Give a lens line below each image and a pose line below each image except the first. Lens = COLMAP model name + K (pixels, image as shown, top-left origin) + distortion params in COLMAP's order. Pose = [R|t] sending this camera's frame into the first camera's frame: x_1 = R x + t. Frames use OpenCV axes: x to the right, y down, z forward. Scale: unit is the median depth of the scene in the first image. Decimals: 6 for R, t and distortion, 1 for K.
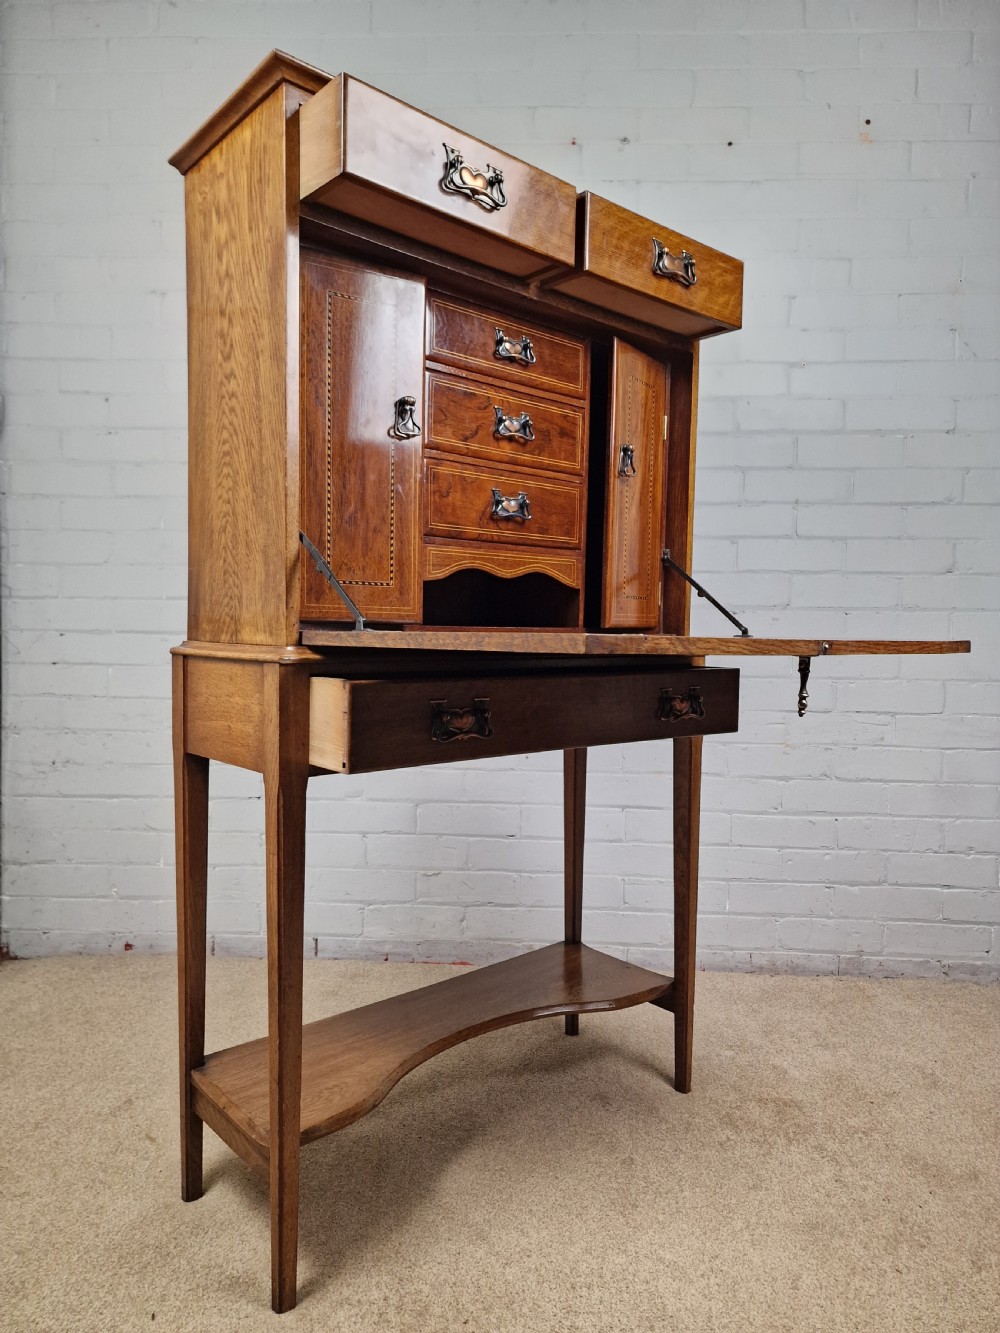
lens RADIAL K [[870.3, 0, 482.9], [0, 870.3, 672.0], [0, 0, 1]] dist [0.062980, -0.050419]
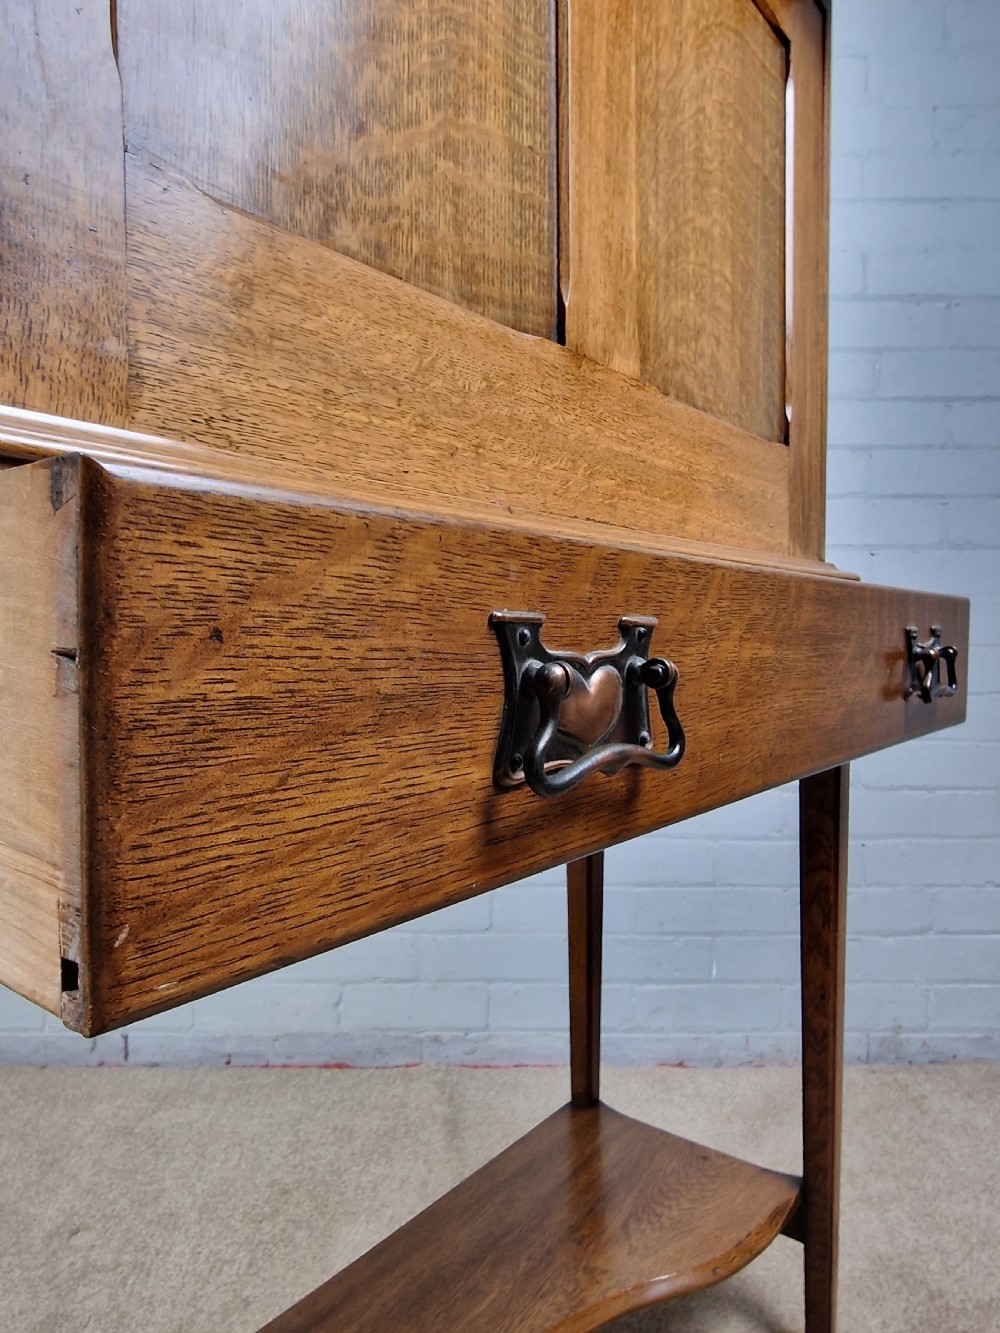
lens RADIAL K [[870.3, 0, 500.6], [0, 870.3, 678.5], [0, 0, 1]] dist [0.062980, -0.050419]
pose [[0.998544, -0.015249, 0.051751, 0.075131], [0.015172, 0.999883, 0.001883, 0.028475], [-0.051774, -0.001095, 0.998658, 0.305680]]
